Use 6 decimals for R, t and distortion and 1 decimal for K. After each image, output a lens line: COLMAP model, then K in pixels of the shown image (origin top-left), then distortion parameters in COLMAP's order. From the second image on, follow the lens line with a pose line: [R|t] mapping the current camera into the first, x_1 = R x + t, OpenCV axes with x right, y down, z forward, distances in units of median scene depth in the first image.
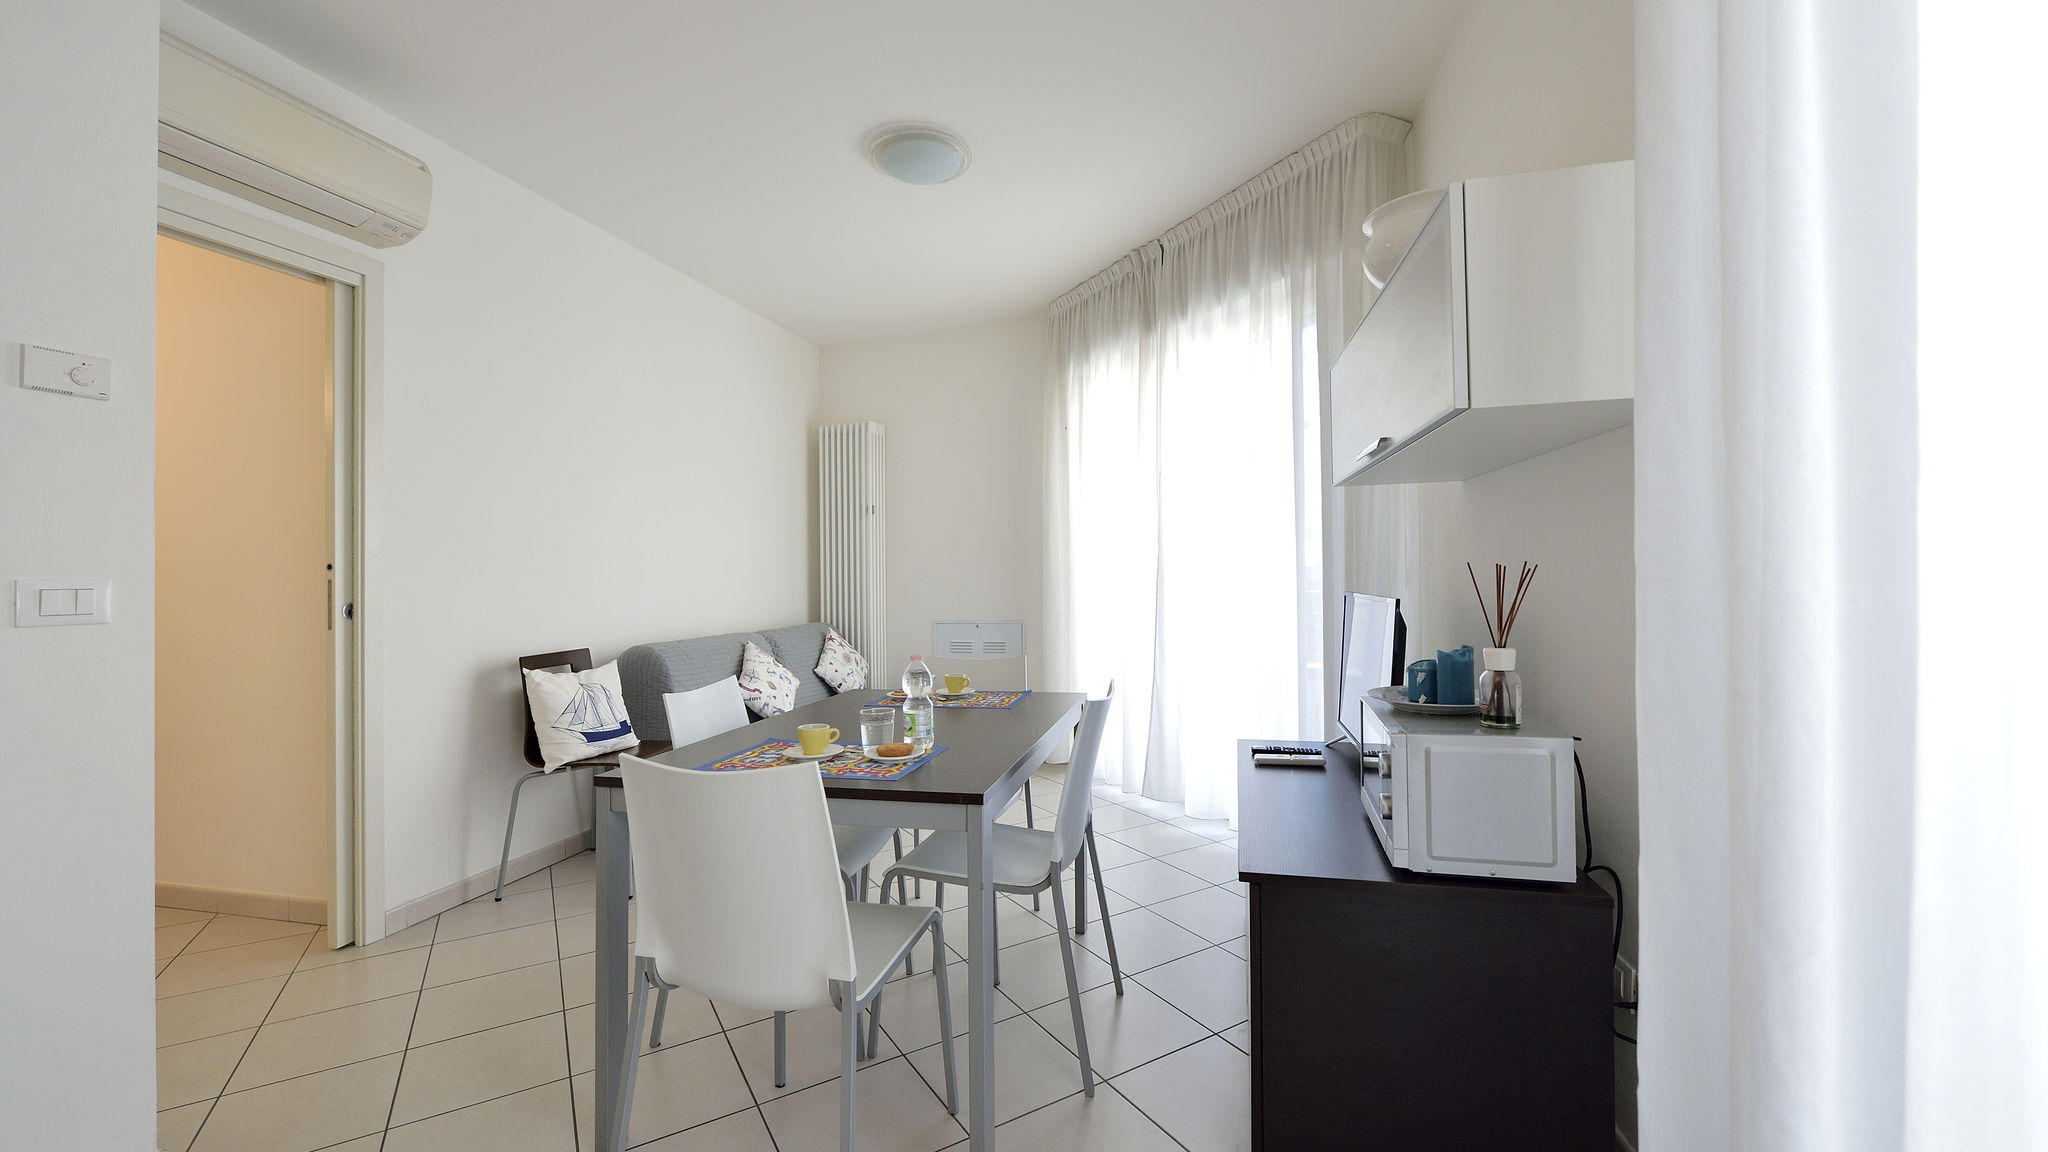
lens RADIAL K [[812.5, 0, 1035.0], [0, 812.5, 574.0], [0, 0, 1]] dist [-0.004120, -0.000771]
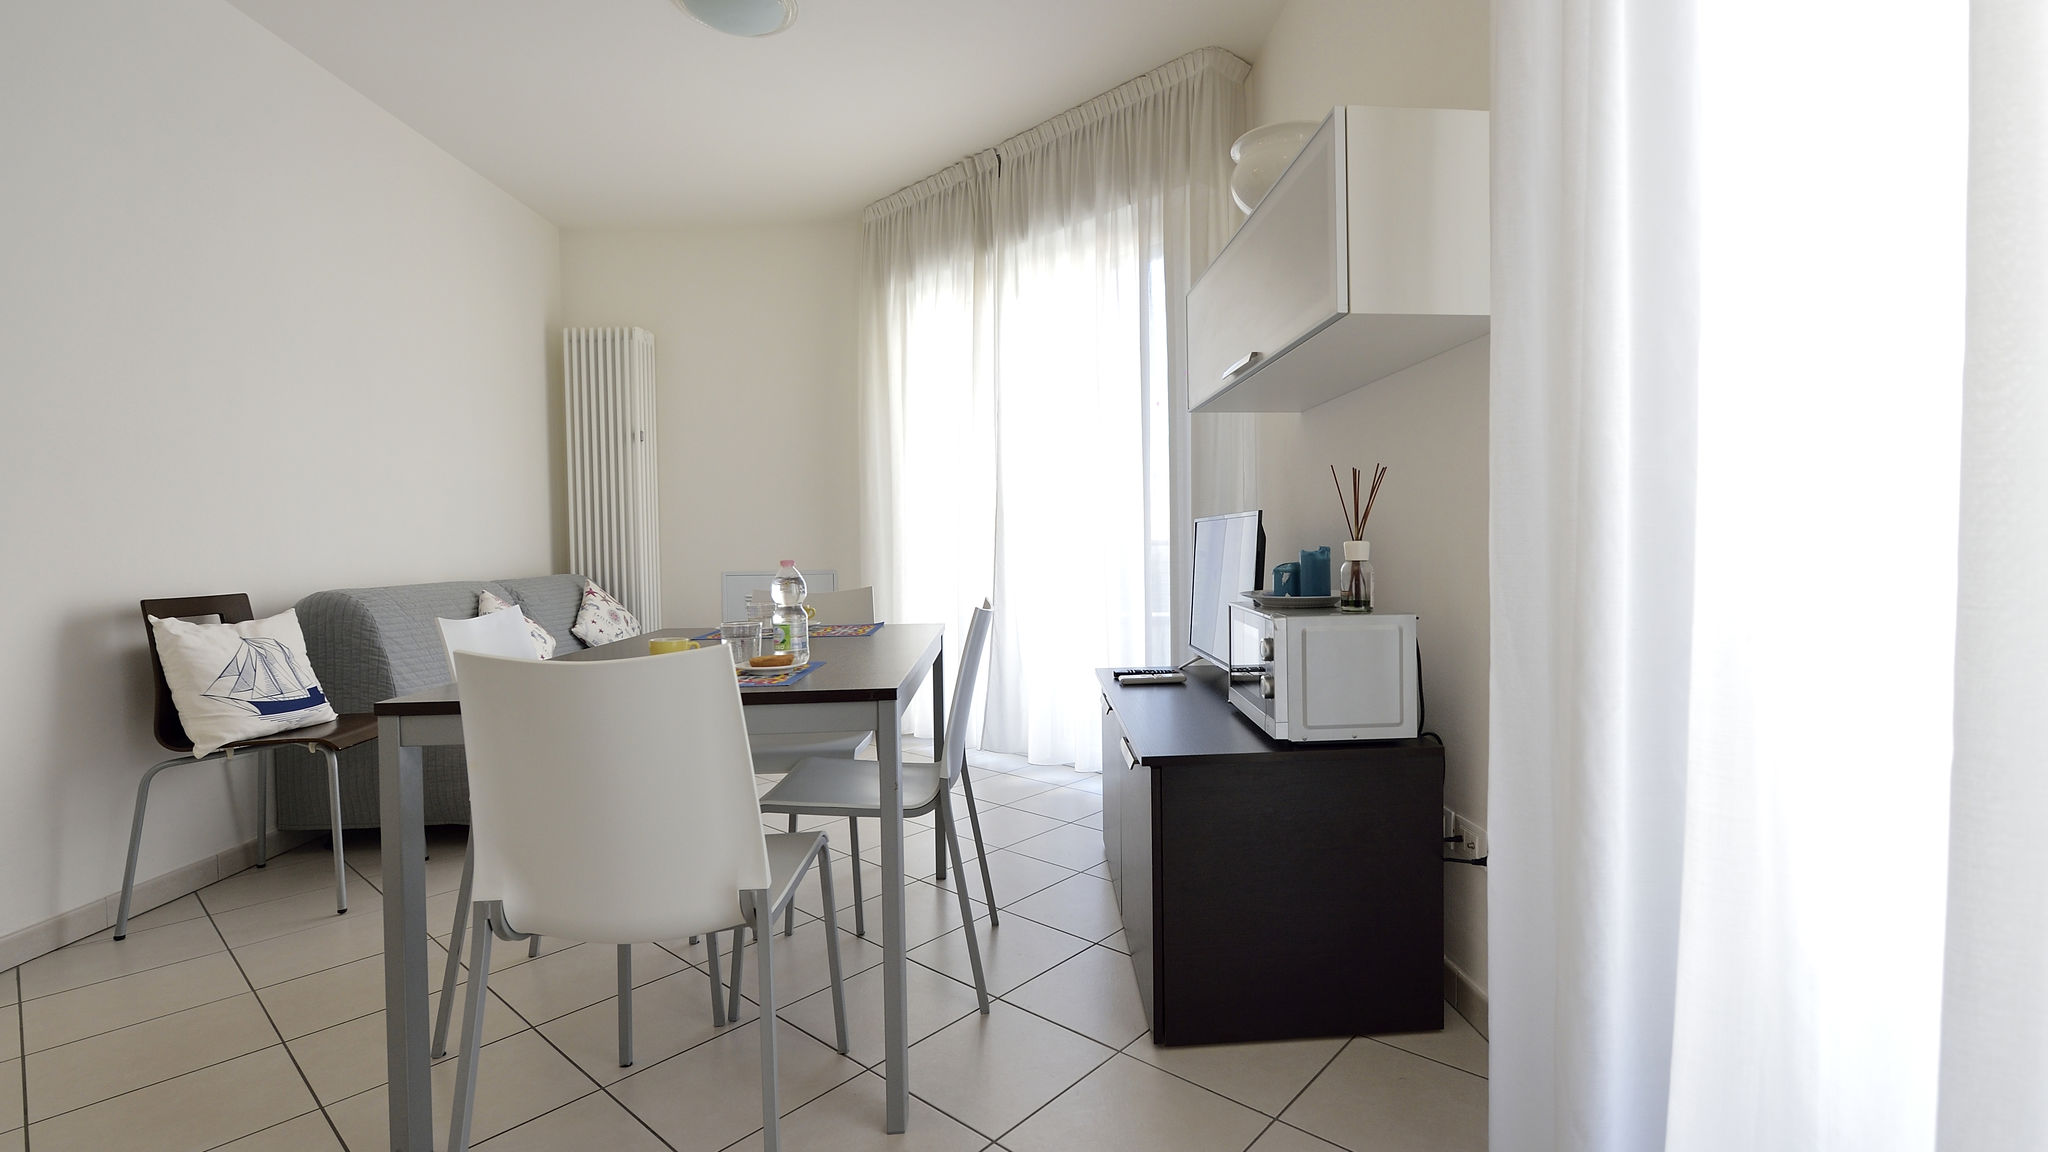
lens RADIAL K [[892.4, 0, 1132.4], [0, 892.4, 568.9], [0, 0, 1]] dist [-0.004858, -0.000298]
pose [[0.938878, -0.013576, 0.343983, -0.084827], [0.003401, 0.999539, 0.030164, 0.054228], [-0.344234, -0.027150, 0.938491, -0.030784]]
